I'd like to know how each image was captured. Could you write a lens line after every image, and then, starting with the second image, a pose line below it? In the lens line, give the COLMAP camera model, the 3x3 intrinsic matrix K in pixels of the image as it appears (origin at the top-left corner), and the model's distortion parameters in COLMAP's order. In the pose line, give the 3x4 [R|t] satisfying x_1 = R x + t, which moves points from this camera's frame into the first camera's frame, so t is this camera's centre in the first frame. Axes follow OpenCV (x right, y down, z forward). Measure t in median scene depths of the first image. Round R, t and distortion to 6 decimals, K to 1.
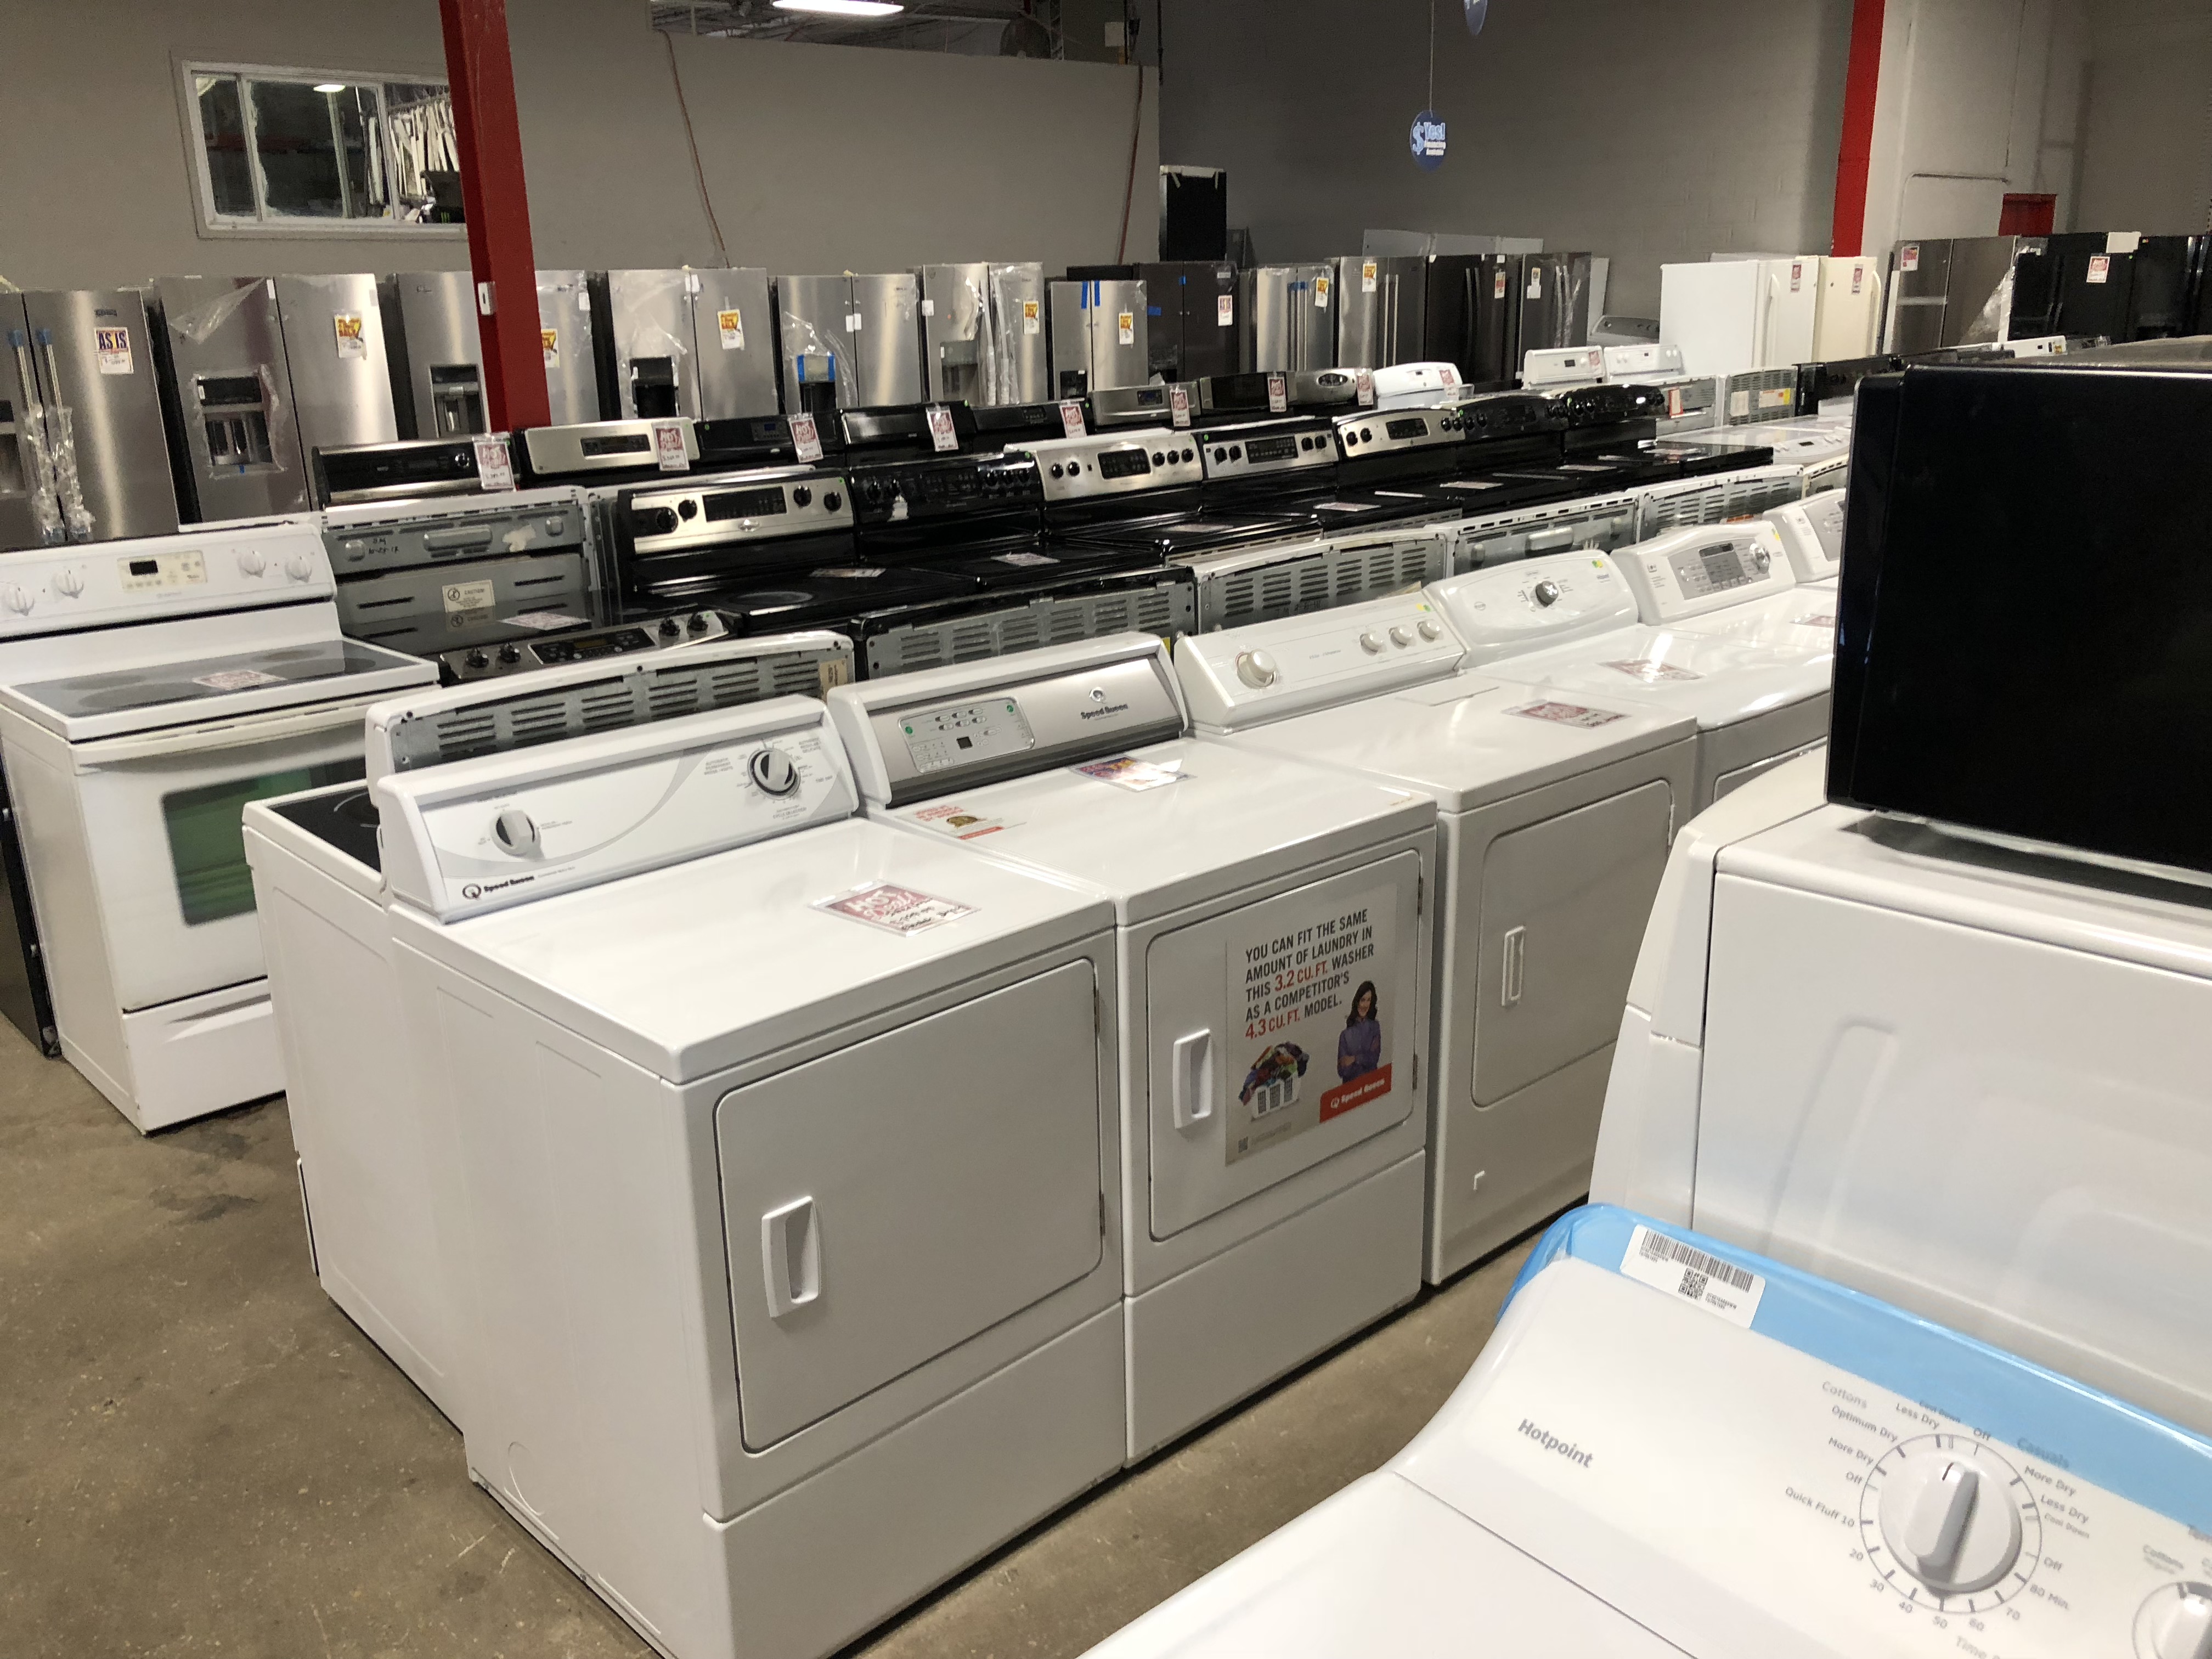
lens RADIAL K [[1828.8, 0, 1101.7], [0, 1828.8, 830.2], [0, 0, 1]] dist [0.013779, 0.005381]
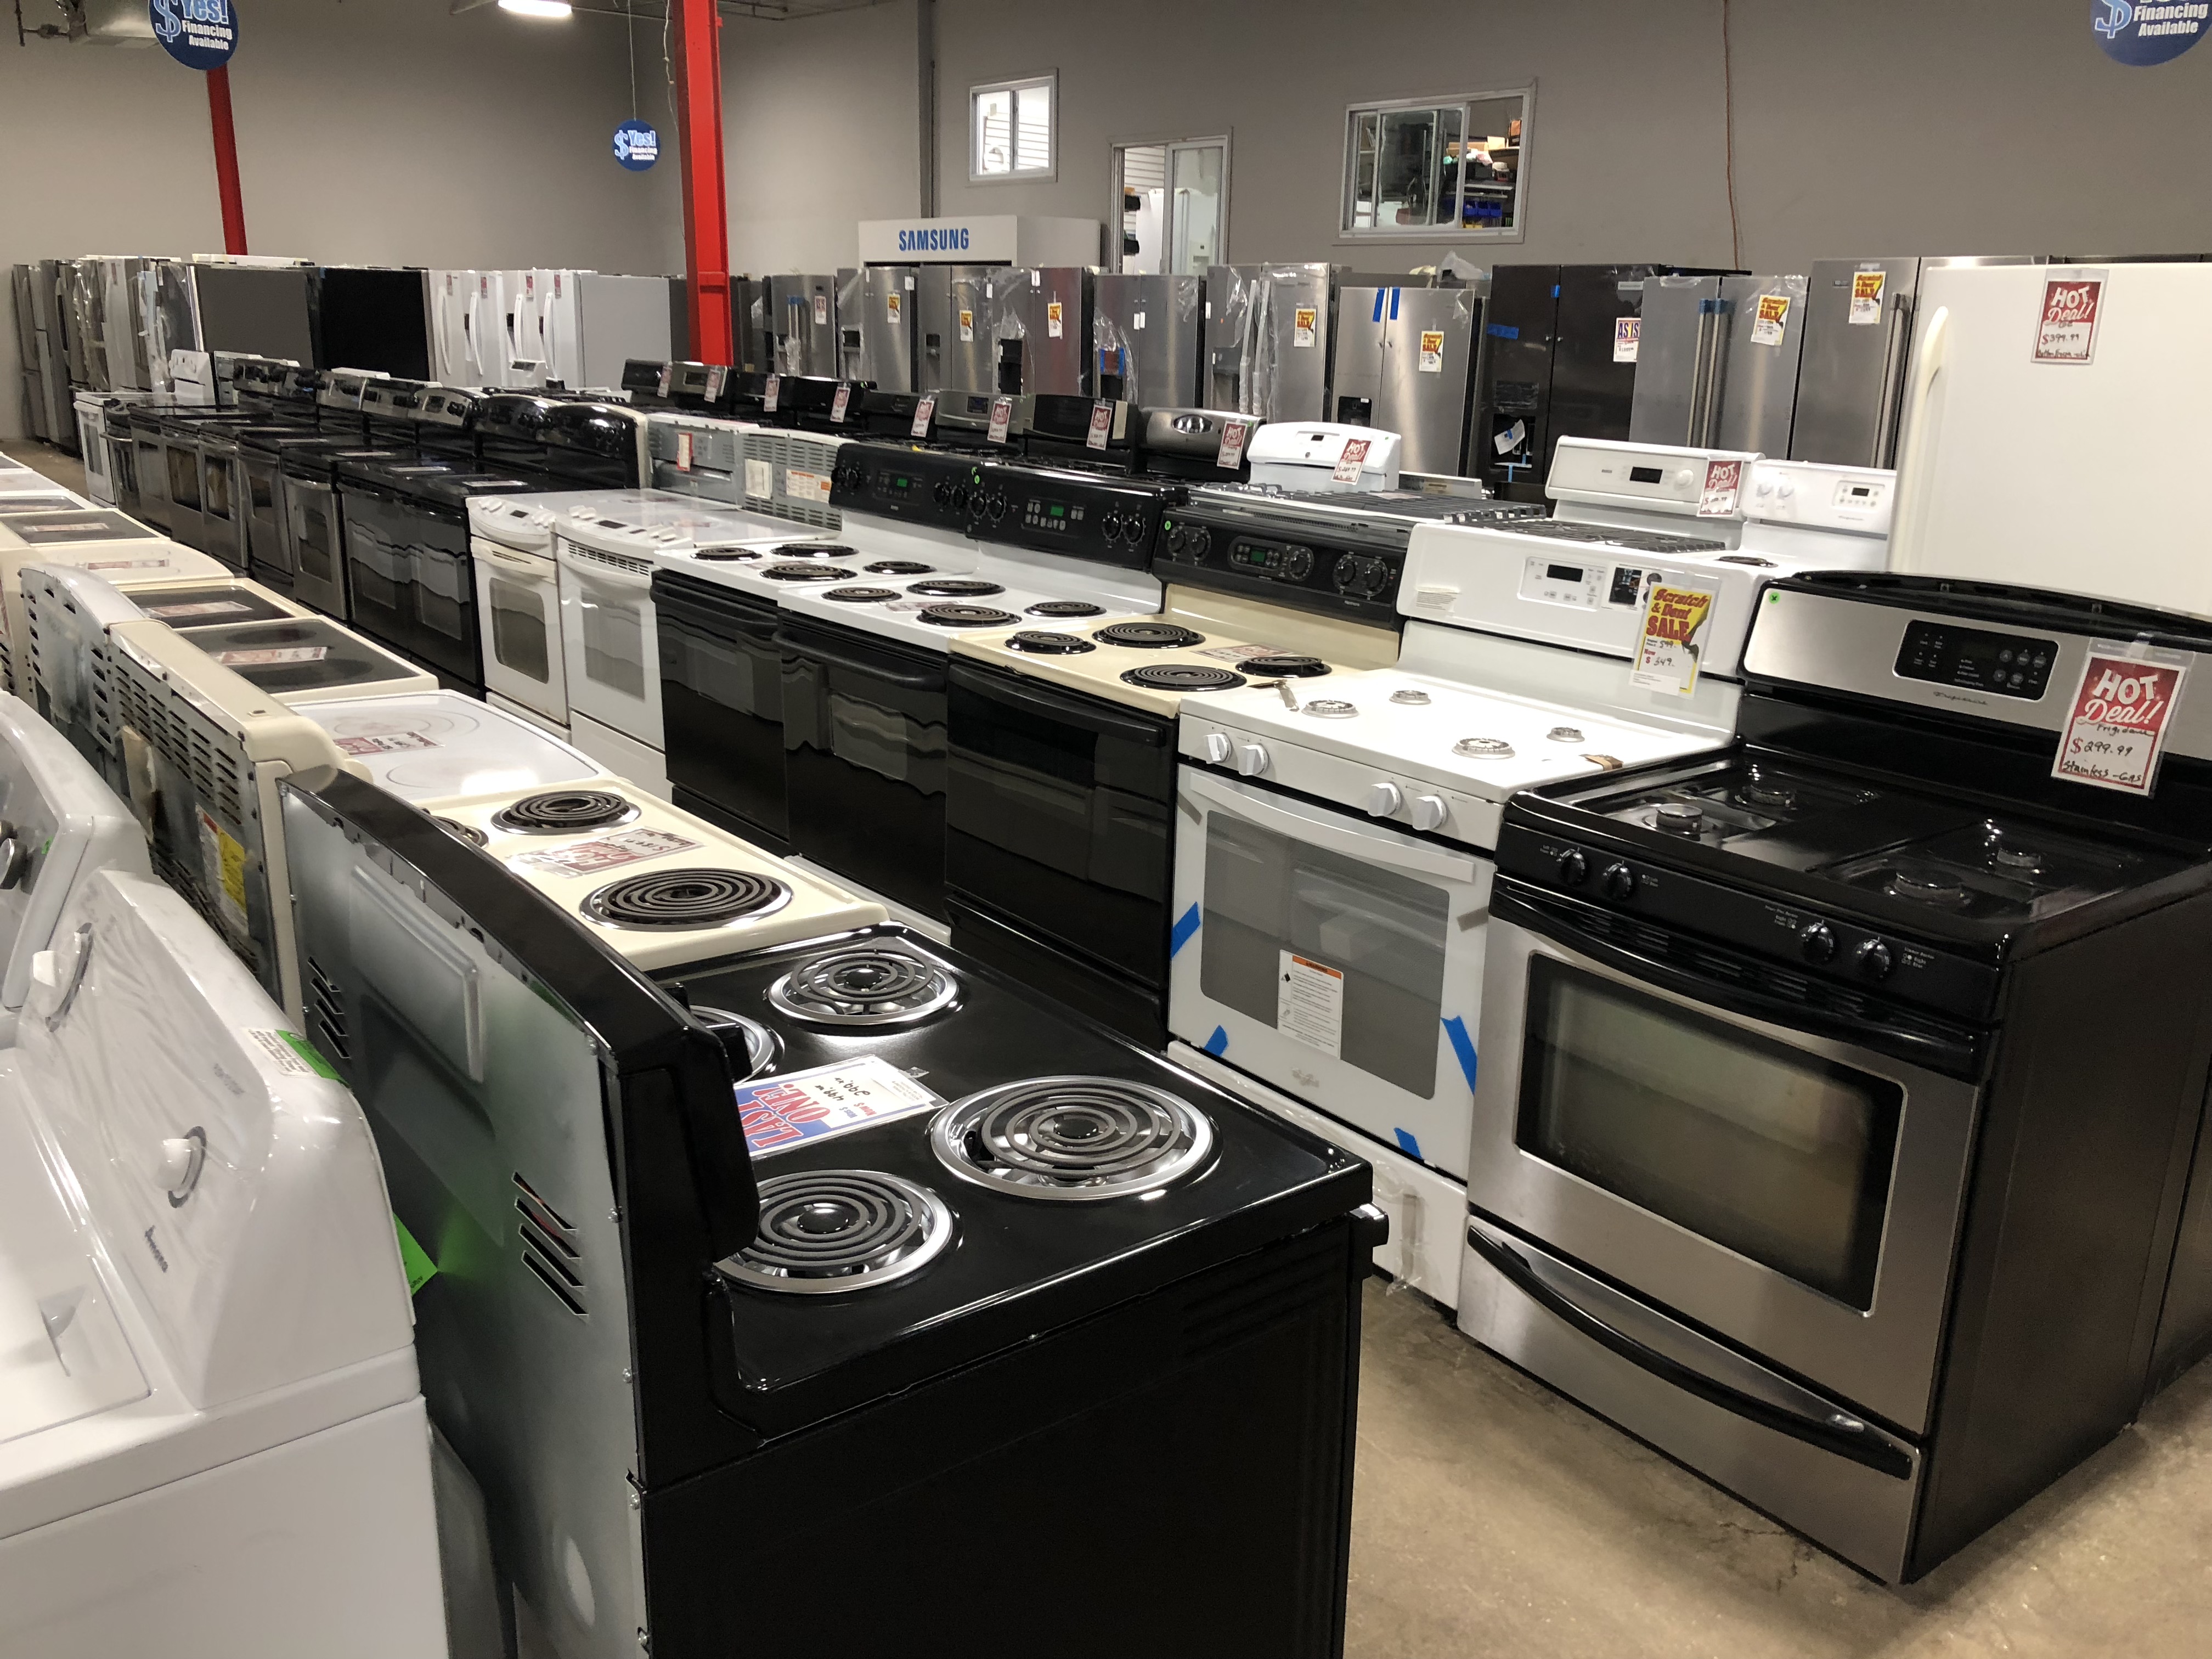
lens RADIAL K [[1828.8, 0, 1100.1], [0, 1828.8, 827.2], [0, 0, 1]] dist [0.013779, 0.005381]
pose [[-0.109081, 0.300656, -0.947474, 0.901166], [-0.295480, 0.900270, 0.319695, -0.326784], [0.949101, 0.314832, -0.009365, 1.022999]]
